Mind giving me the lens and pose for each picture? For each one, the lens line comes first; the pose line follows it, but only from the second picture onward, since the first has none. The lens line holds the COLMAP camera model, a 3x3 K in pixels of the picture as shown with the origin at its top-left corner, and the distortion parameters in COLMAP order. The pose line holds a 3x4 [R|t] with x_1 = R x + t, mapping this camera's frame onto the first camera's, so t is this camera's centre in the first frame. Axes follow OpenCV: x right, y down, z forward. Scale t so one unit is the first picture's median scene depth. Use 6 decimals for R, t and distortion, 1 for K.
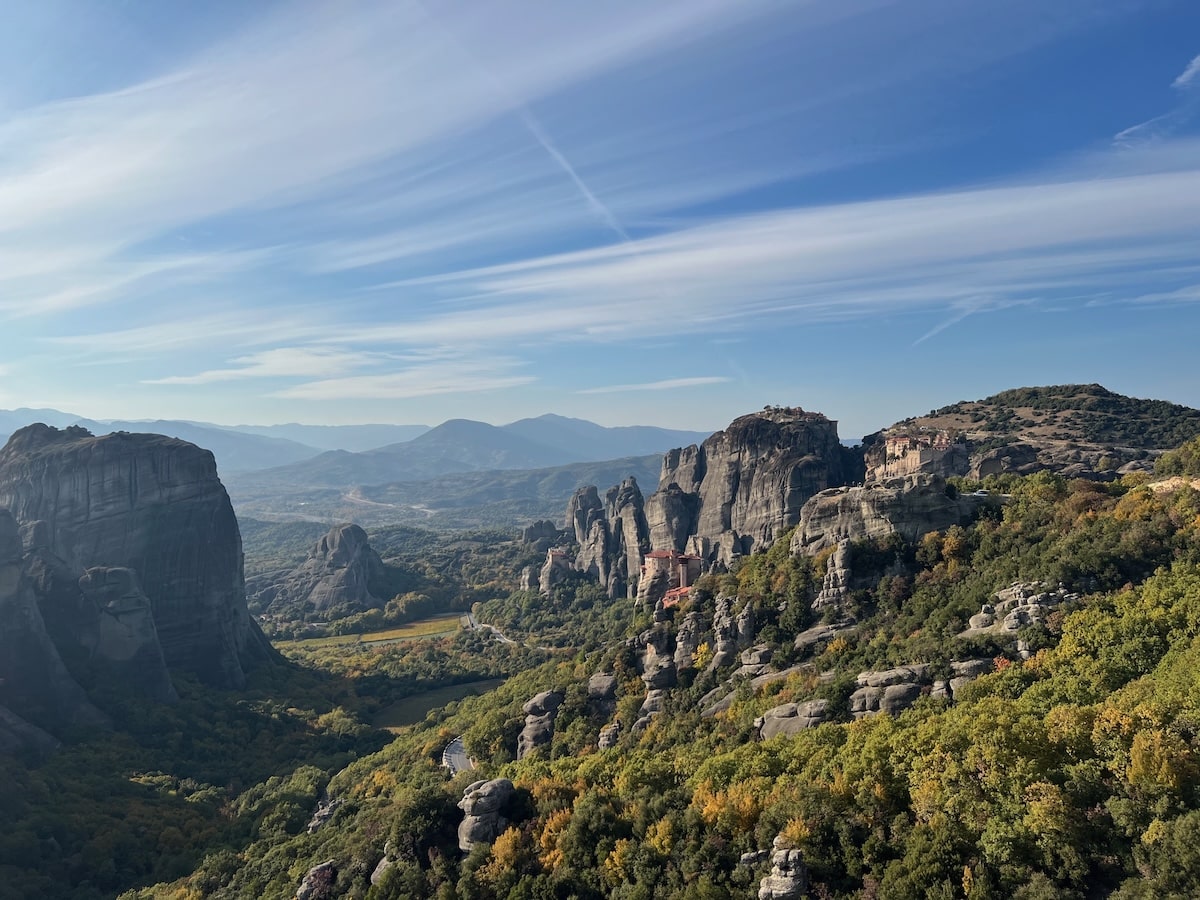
lens RADIAL K [[906.6, 0, 597.9], [0, 906.6, 434.8], [0, 0, 1]] dist [0.142843, -0.270667]
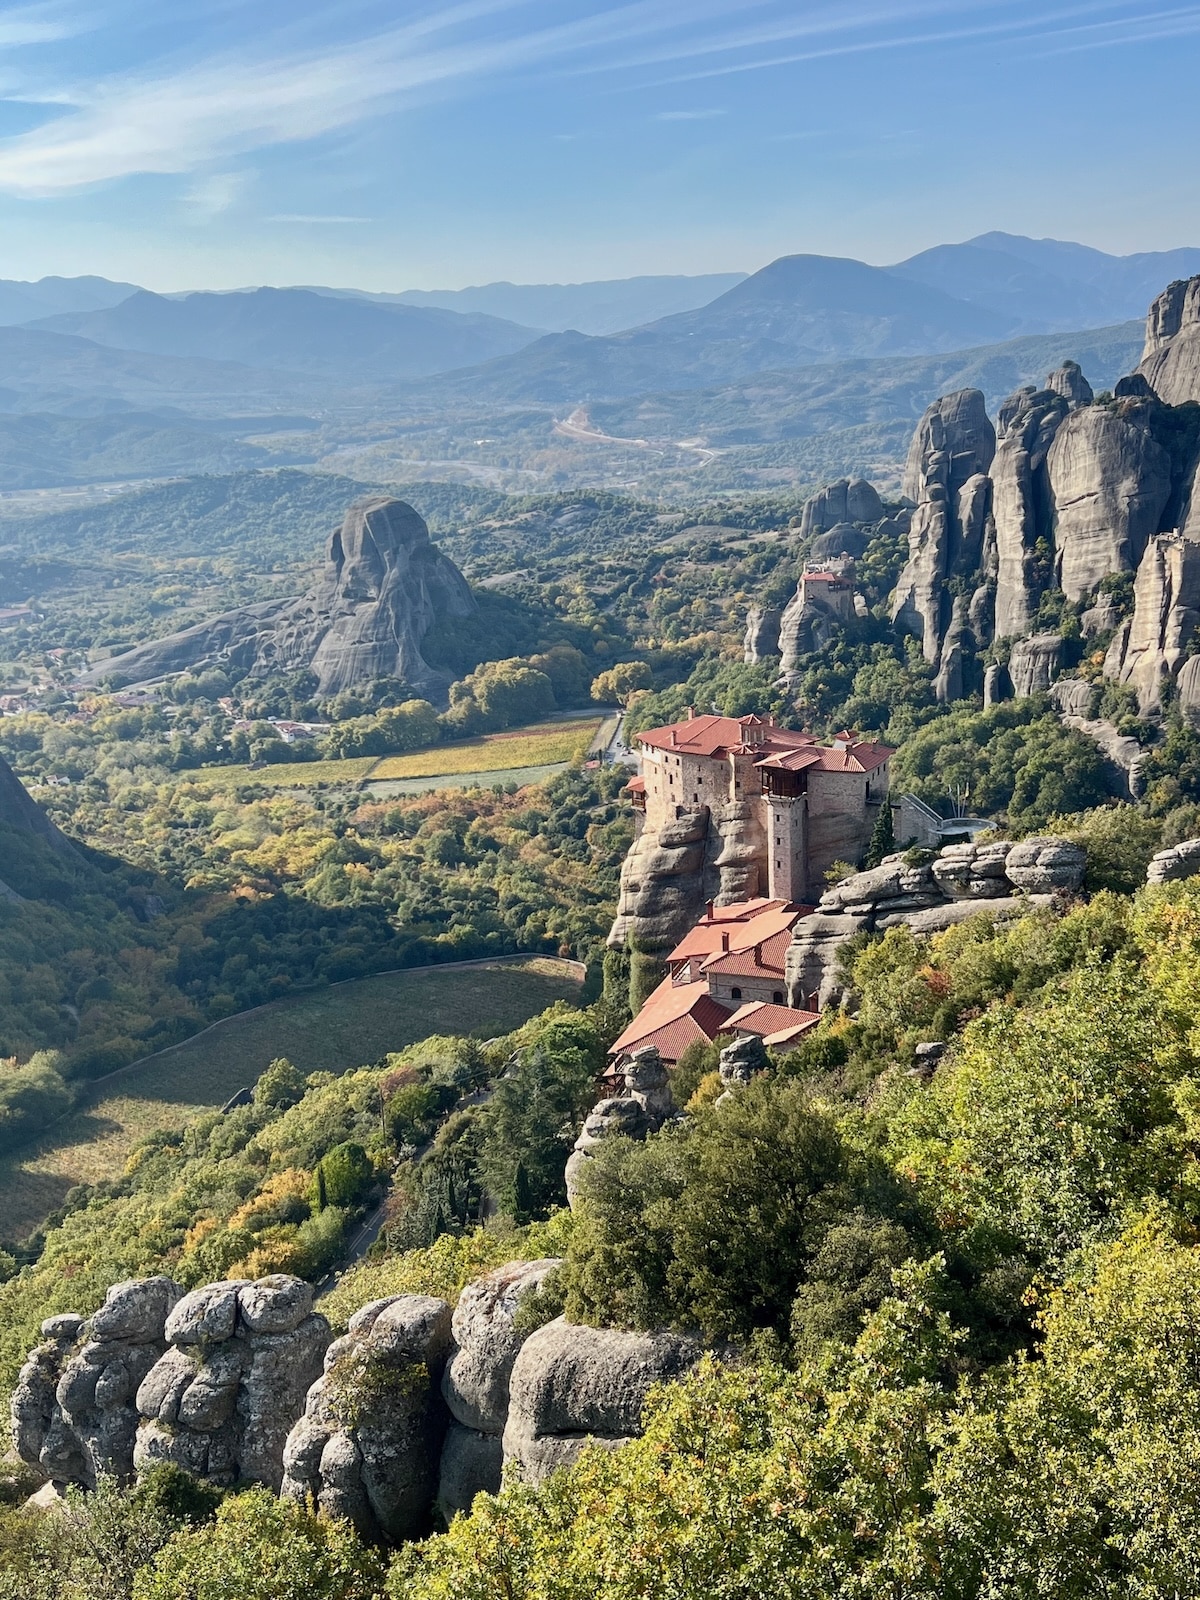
lens RADIAL K [[1711.2, 0, 600.0], [0, 1711.2, 800.0], [0, 0, 1]] dist [0.177908, -0.519784]
pose [[0.961951, 0.030551, -0.271510, 0.060018], [0.047487, 0.959910, 0.276258, 0.012525], [0.269065, -0.278640, 0.921935, 0.235395]]
